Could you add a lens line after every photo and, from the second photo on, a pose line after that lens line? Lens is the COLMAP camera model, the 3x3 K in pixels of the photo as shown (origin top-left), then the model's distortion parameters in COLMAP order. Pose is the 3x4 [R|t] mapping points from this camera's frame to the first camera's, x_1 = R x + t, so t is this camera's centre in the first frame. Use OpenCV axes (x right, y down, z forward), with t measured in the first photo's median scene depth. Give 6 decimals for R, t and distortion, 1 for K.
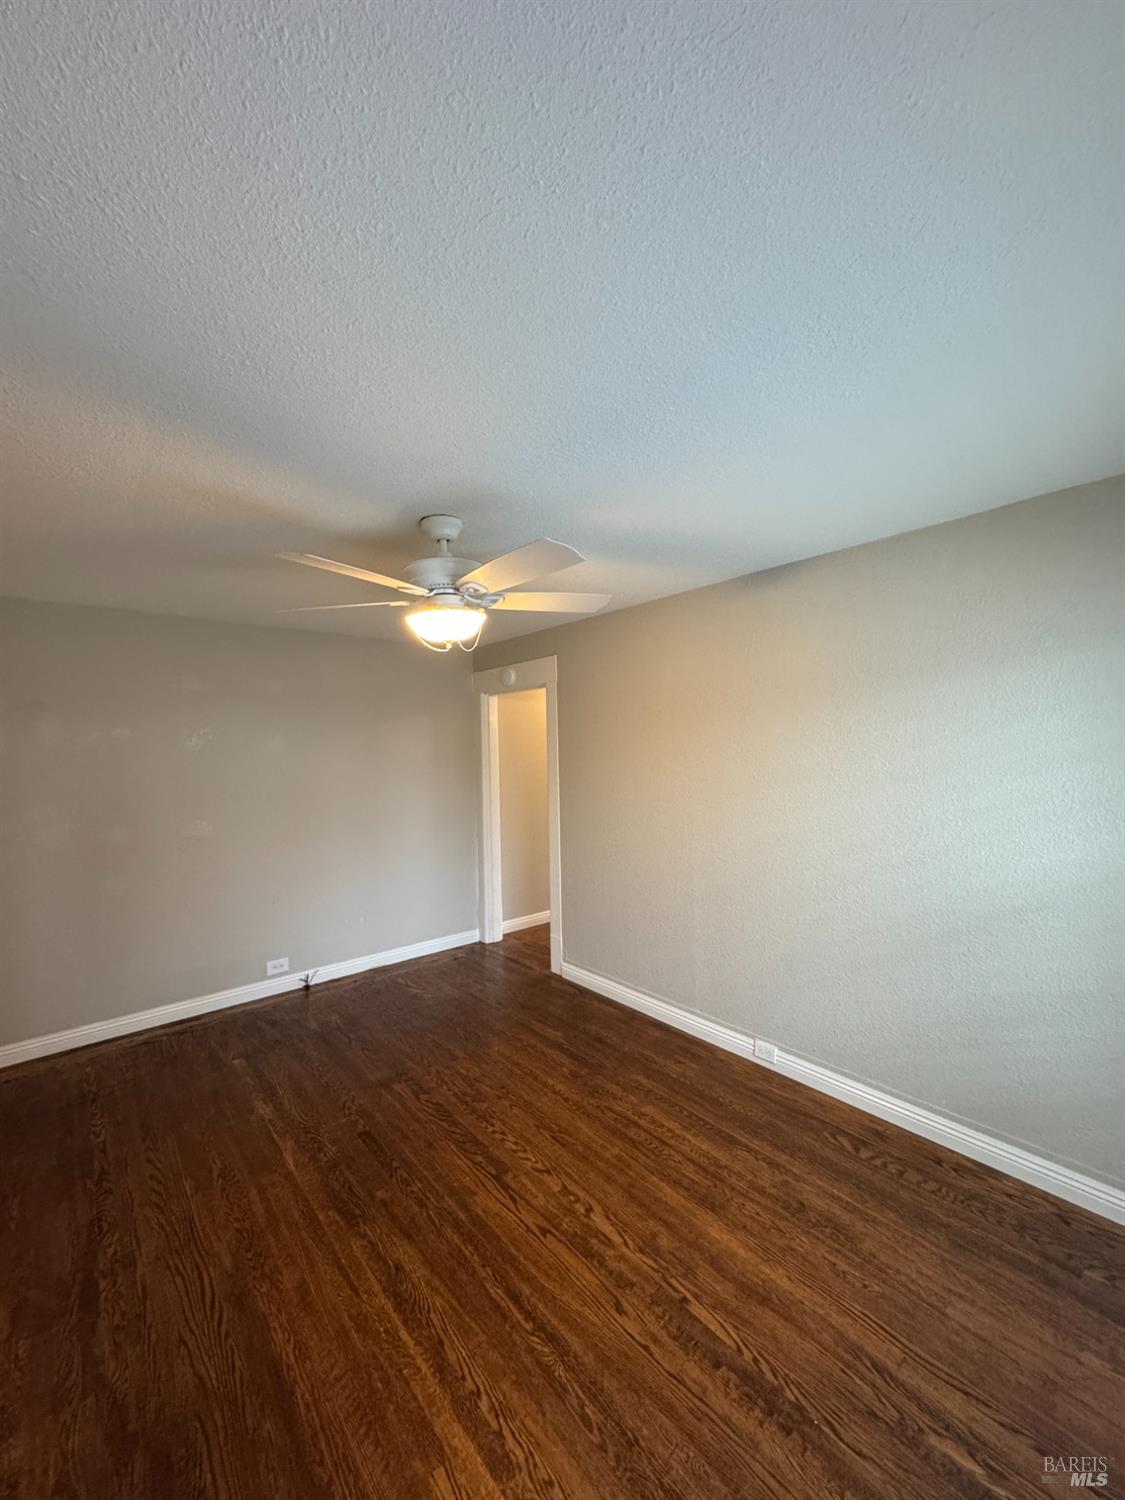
lens RADIAL K [[593.8, 0, 566.5], [0, 593.8, 747.4], [0, 0, 1]] dist [-0.004278, 0.000777]
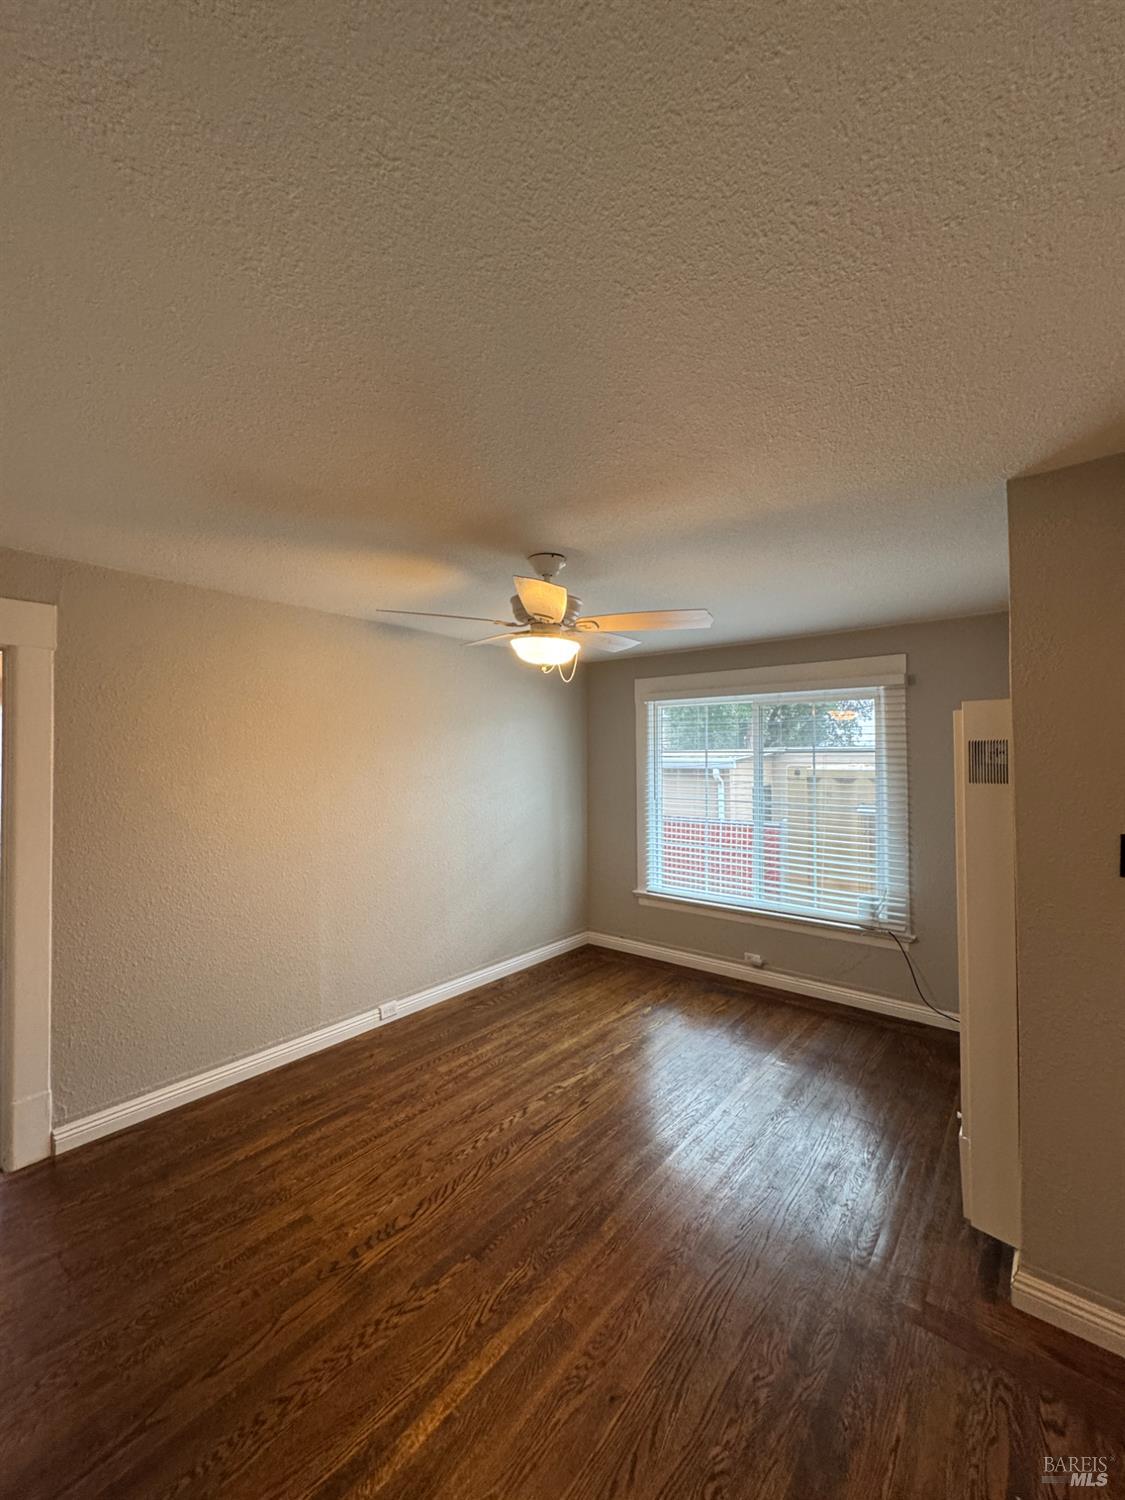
lens RADIAL K [[593.8, 0, 558.4], [0, 593.8, 752.2], [0, 0, 1]] dist [-0.004278, 0.000777]
pose [[-0.173028, 0.028859, 0.984494, -1.353499], [0.007165, 0.999581, -0.028042, 0.017816], [-0.984891, 0.002202, -0.173162, 1.220240]]
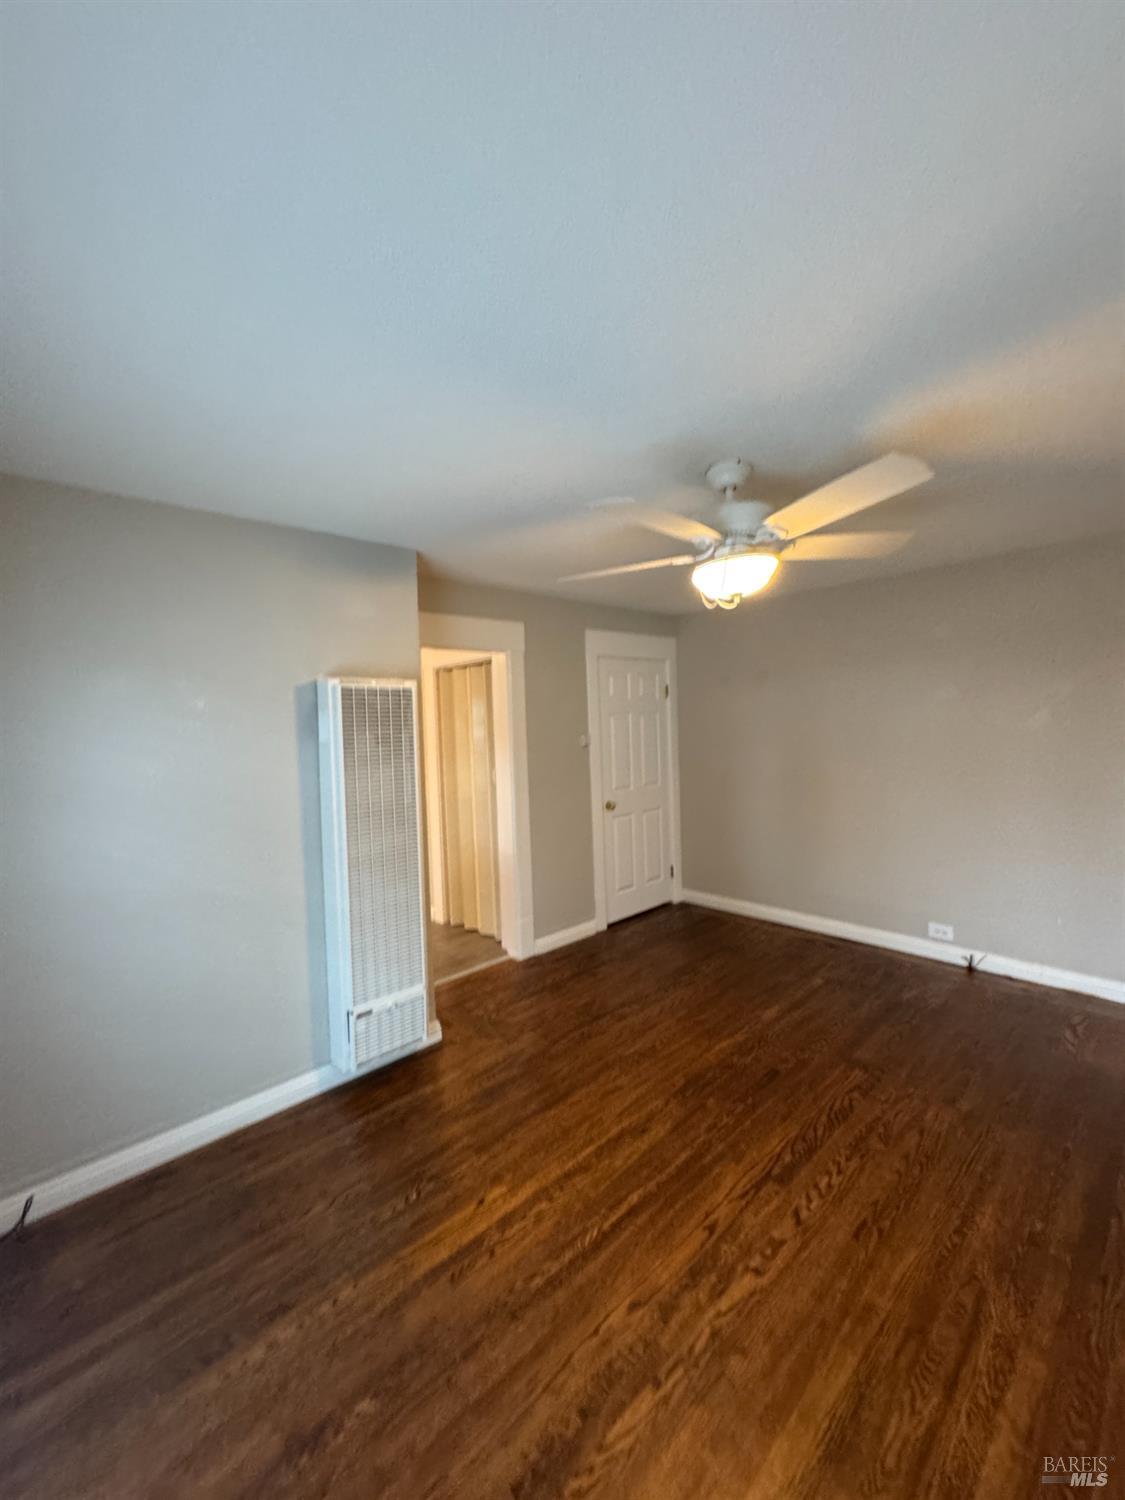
lens RADIAL K [[593.8, 0, 561.2], [0, 593.8, 748.6], [0, 0, 1]] dist [-0.004278, 0.000777]
pose [[0.037982, 0.062526, -0.997320, 0.785335], [0.035179, 0.997338, 0.063866, -0.005558], [0.998659, -0.037511, 0.035681, 0.710975]]
